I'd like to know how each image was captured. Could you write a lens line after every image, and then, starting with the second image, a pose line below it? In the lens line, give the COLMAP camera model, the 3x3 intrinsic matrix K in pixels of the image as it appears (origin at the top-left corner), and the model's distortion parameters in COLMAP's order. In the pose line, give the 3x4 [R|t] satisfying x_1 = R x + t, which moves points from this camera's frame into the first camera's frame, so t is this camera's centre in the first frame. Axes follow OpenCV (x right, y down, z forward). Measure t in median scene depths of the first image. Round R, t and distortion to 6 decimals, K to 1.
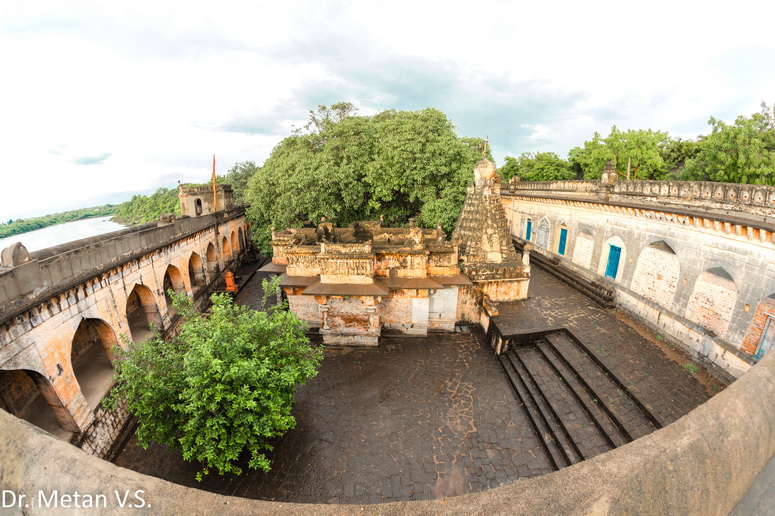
lens RADIAL K [[258.5, 0, 388.8], [0, 258.5, 256.6], [0, 0, 1]] dist [-0.176659, 0.026693]
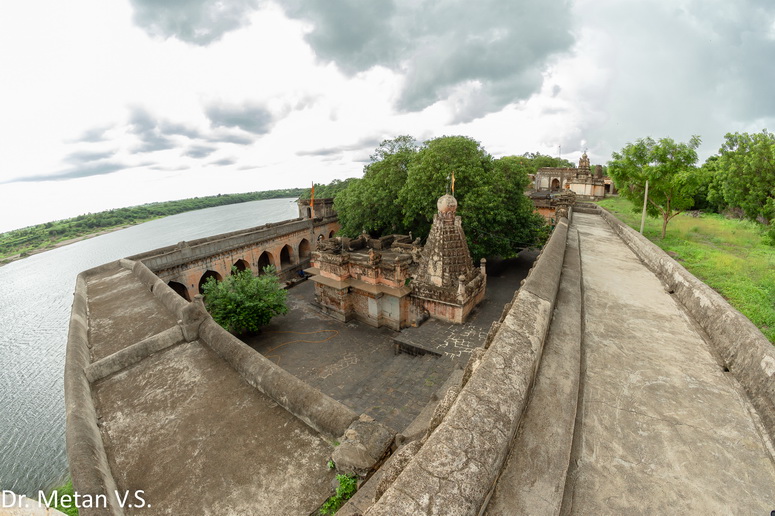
lens RADIAL K [[258.5, 0, 388.8], [0, 258.5, 256.6], [0, 0, 1]] dist [-0.176659, 0.026693]
pose [[0.811283, 0.141157, -0.567358, 0.912850], [-0.128497, 0.989738, 0.062501, -0.156673], [0.570358, 0.022198, 0.821096, -0.117461]]
